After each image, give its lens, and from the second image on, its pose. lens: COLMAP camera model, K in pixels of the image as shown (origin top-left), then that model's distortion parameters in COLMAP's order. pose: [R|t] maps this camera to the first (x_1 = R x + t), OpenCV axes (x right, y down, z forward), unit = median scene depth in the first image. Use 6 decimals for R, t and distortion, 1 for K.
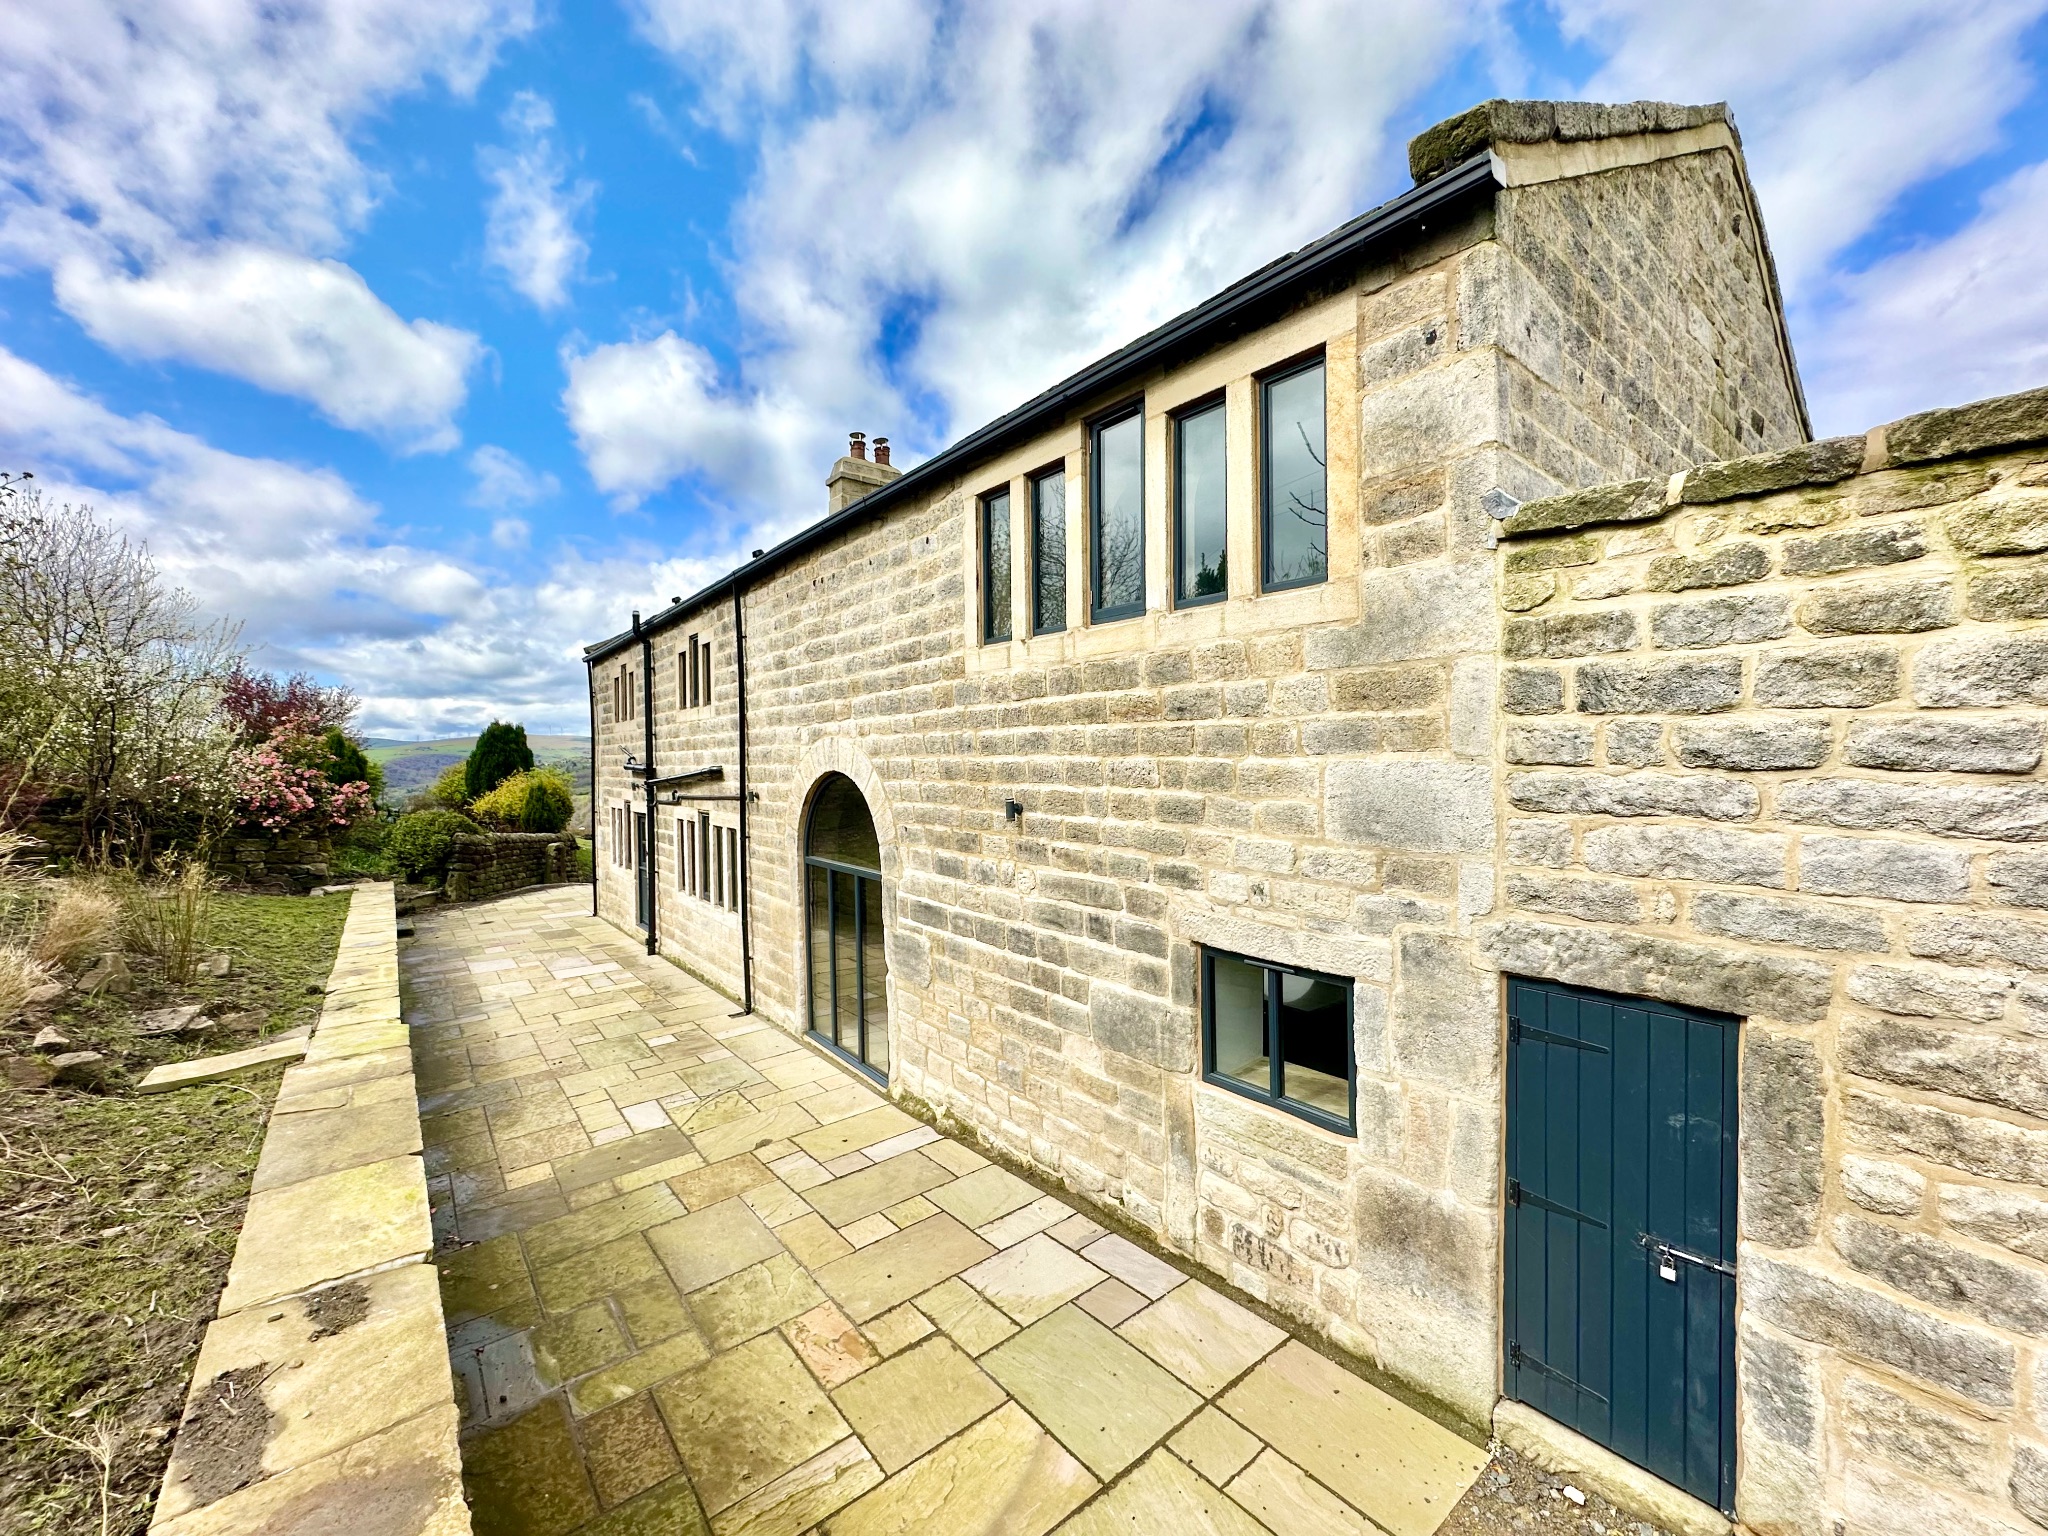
lens RADIAL K [[812.7, 0, 1039.3], [0, 812.7, 763.4], [0, 0, 1]] dist [-0.001265, -0.000022]
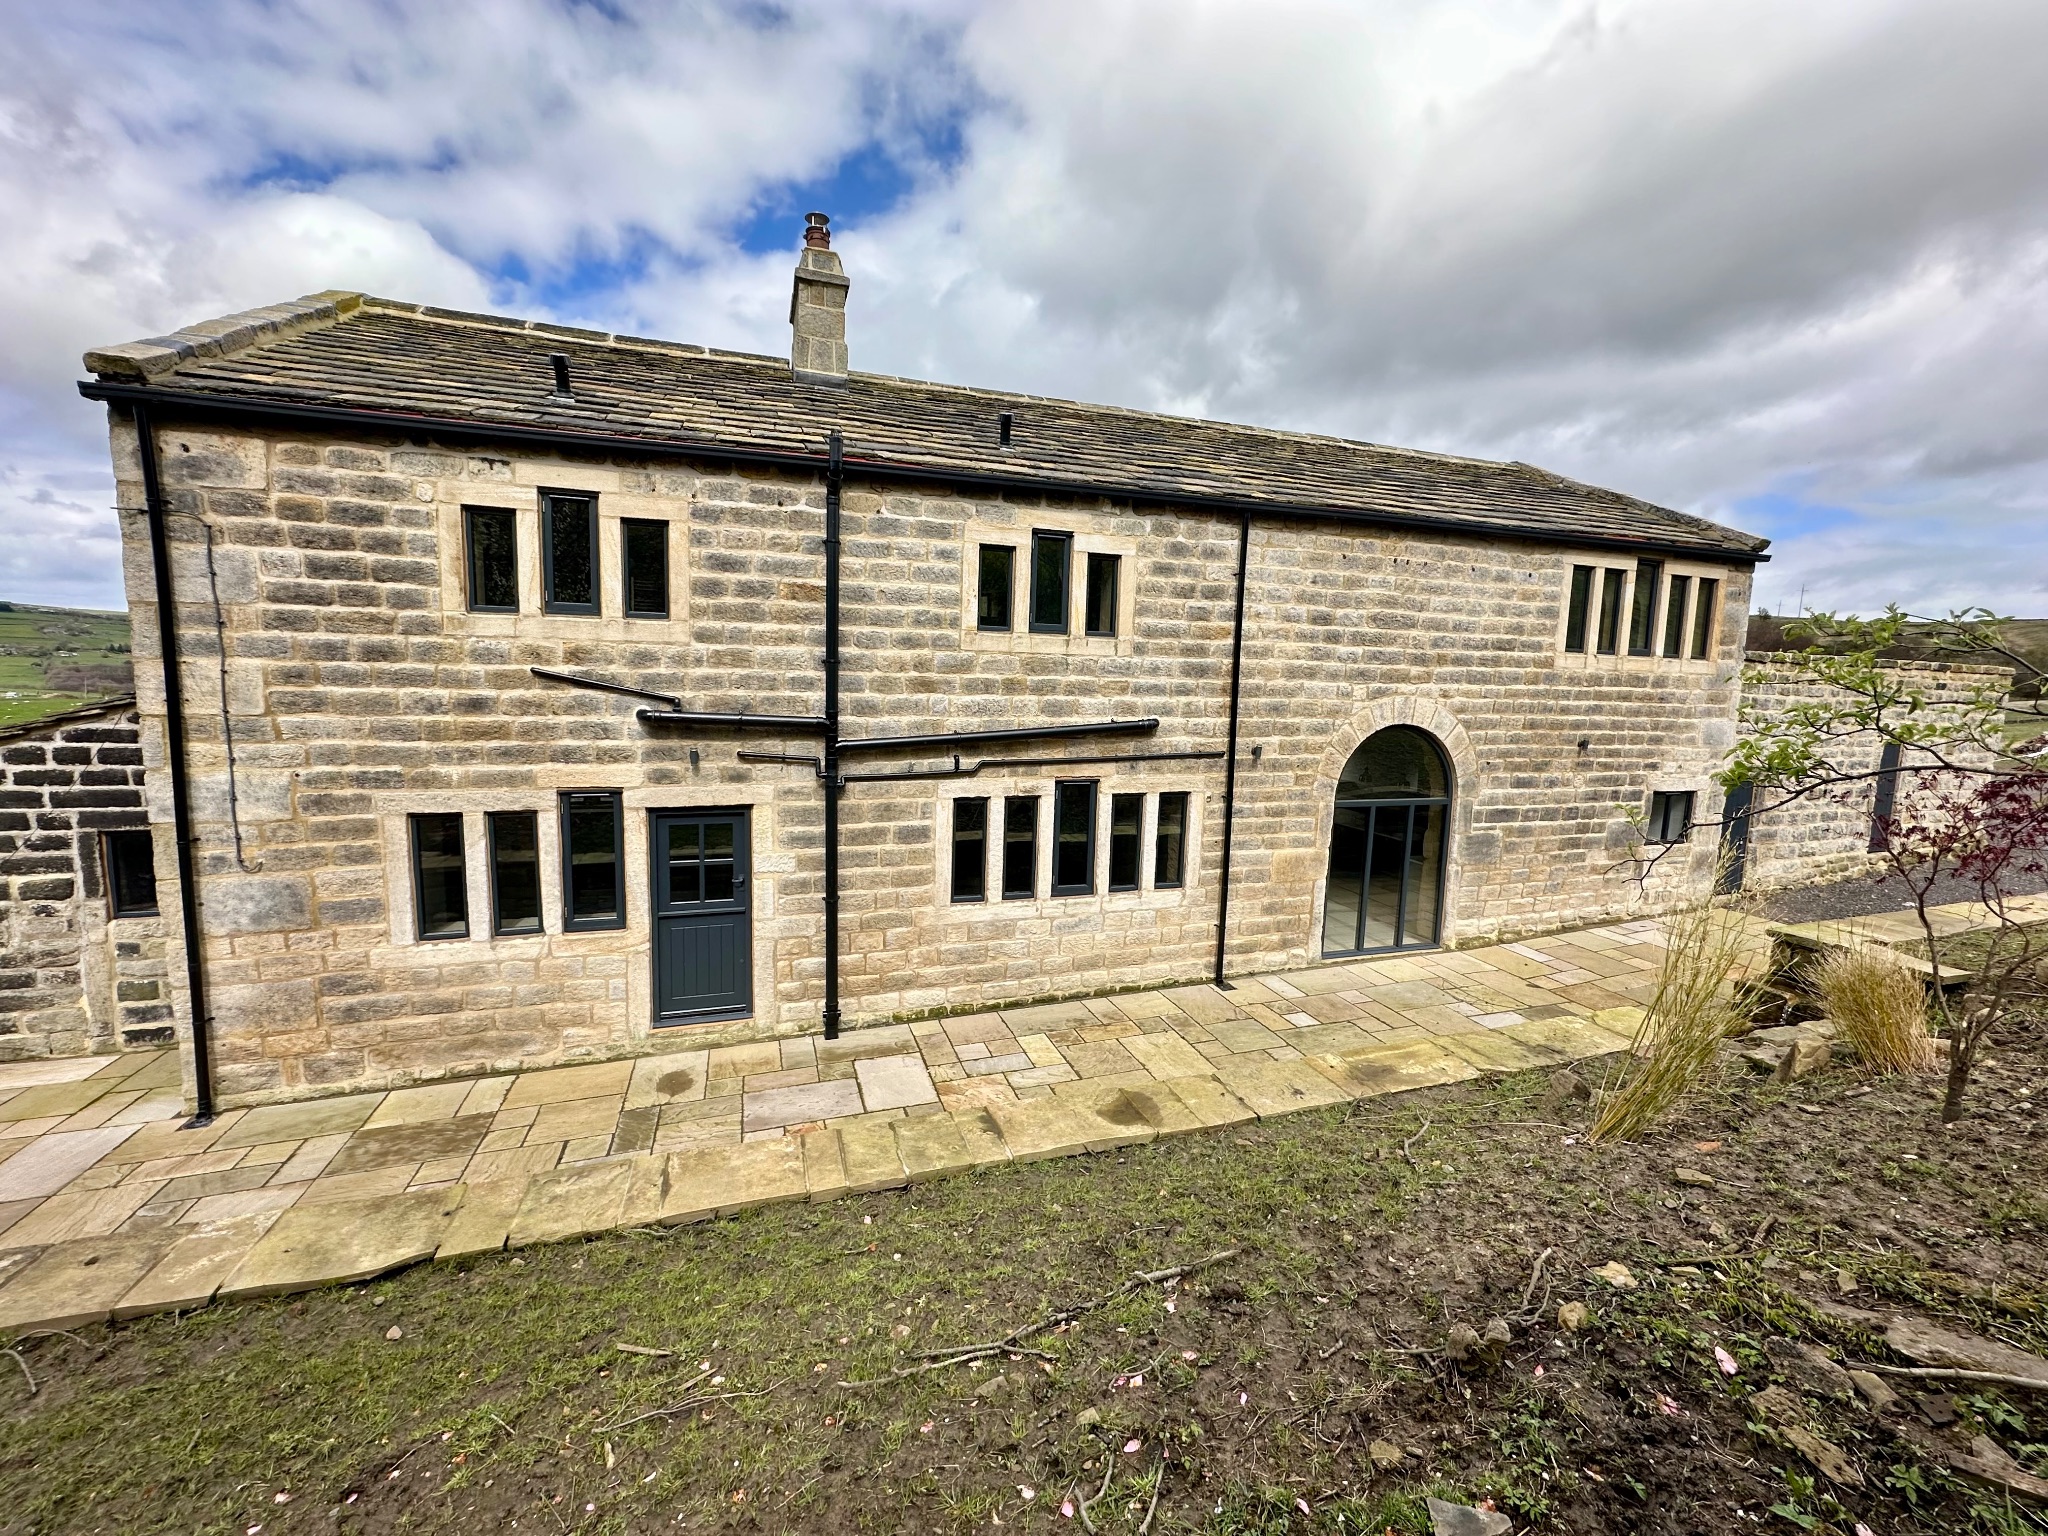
lens RADIAL K [[812.7, 0, 1028.7], [0, 812.7, 771.2], [0, 0, 1]] dist [-0.001265, -0.000022]
pose [[0.337055, -0.079725, 0.938103, -2.139603], [-0.017693, 0.995696, 0.090977, -0.028689], [-0.941319, -0.047262, 0.334194, 1.503403]]
